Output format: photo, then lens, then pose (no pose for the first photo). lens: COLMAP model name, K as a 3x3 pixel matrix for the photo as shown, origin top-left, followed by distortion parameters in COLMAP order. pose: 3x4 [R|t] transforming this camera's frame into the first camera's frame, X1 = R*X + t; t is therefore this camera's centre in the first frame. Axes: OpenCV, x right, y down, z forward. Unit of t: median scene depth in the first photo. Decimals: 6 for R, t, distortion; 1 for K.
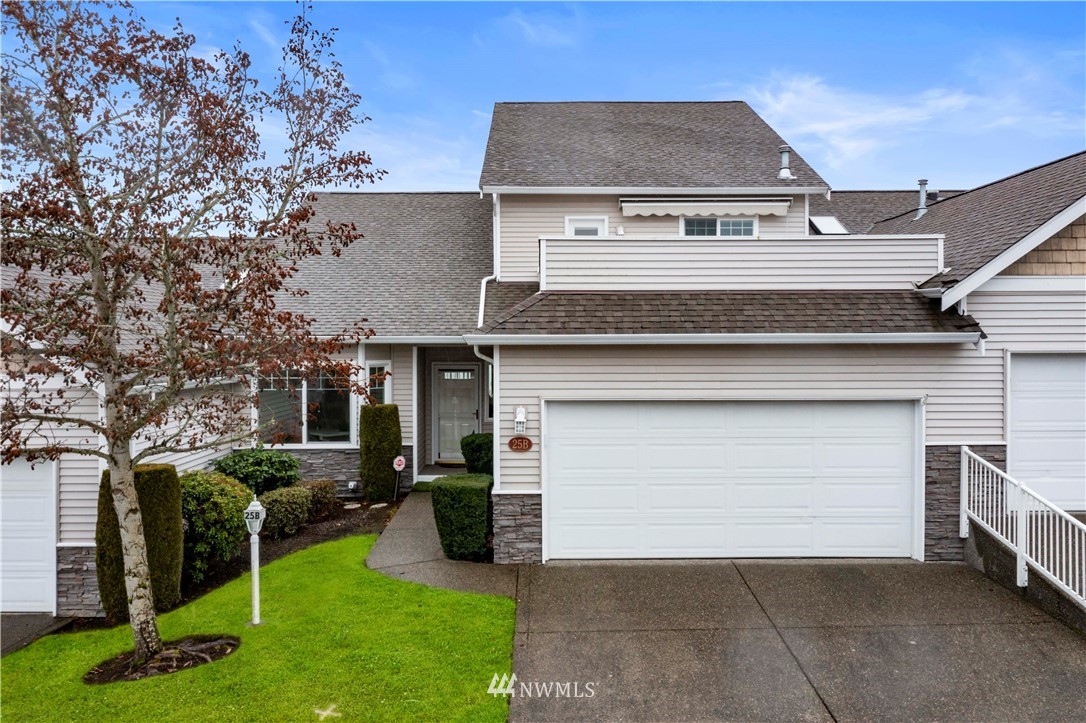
lens RADIAL K [[880.6, 0, 540.3], [0, 880.6, 358.4], [0, 0, 1]] dist [-0.001024, 0.002605]
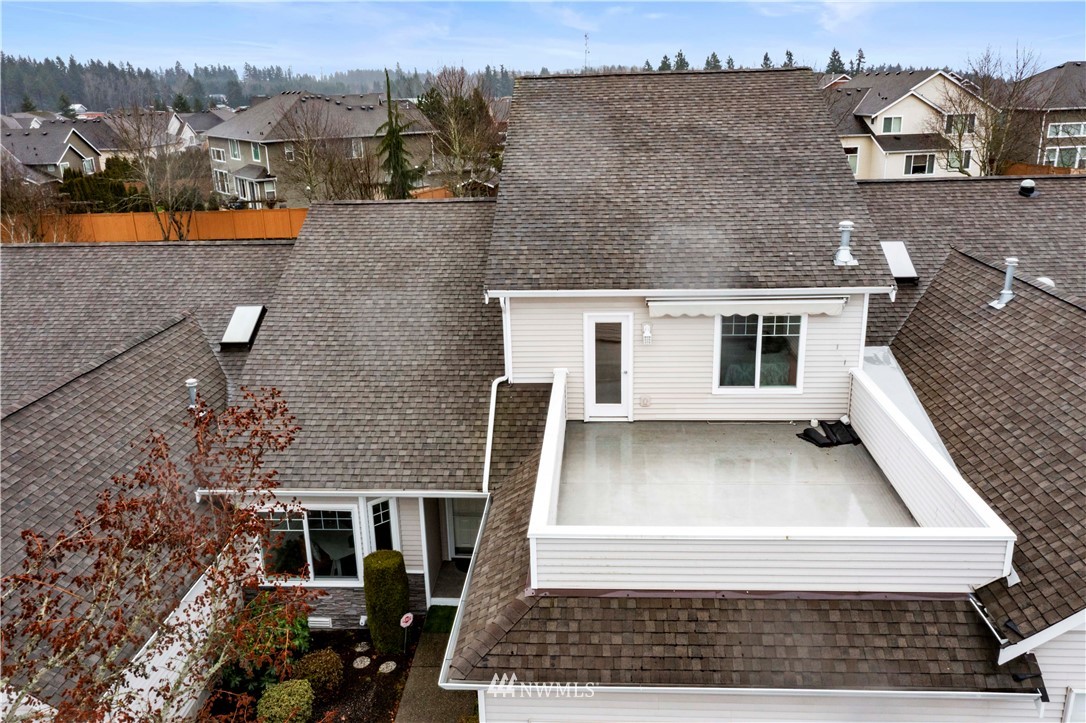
lens RADIAL K [[853.8, 0, 543.0], [0, 853.8, 361.5], [0, 0, 1]] dist [0.001195, 0.003713]
pose [[0.997396, 0.000068, -0.072113, 0.074904], [0.020958, 0.956565, 0.290765, -0.554418], [0.069001, -0.291520, 0.954073, 0.258292]]
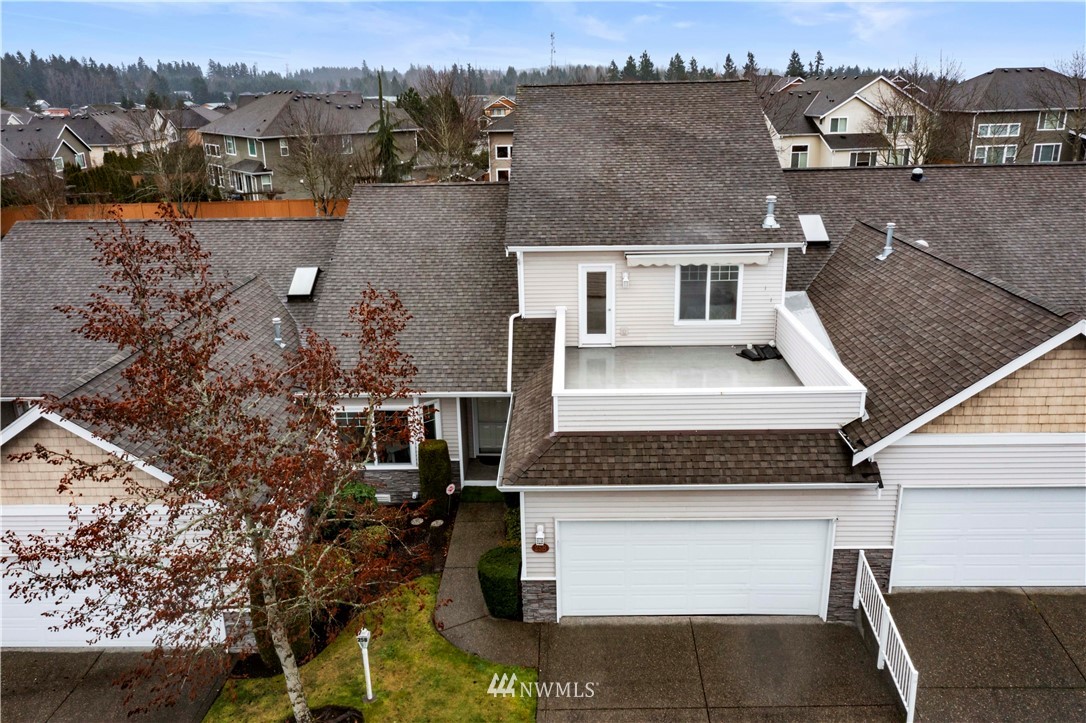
lens RADIAL K [[853.8, 0, 543.0], [0, 853.8, 361.5], [0, 0, 1]] dist [0.001195, 0.003713]
pose [[0.999425, -0.005647, -0.033419, 0.027517], [0.015199, 0.955996, 0.292987, -0.567771], [0.030294, -0.293327, 0.955532, -0.202543]]
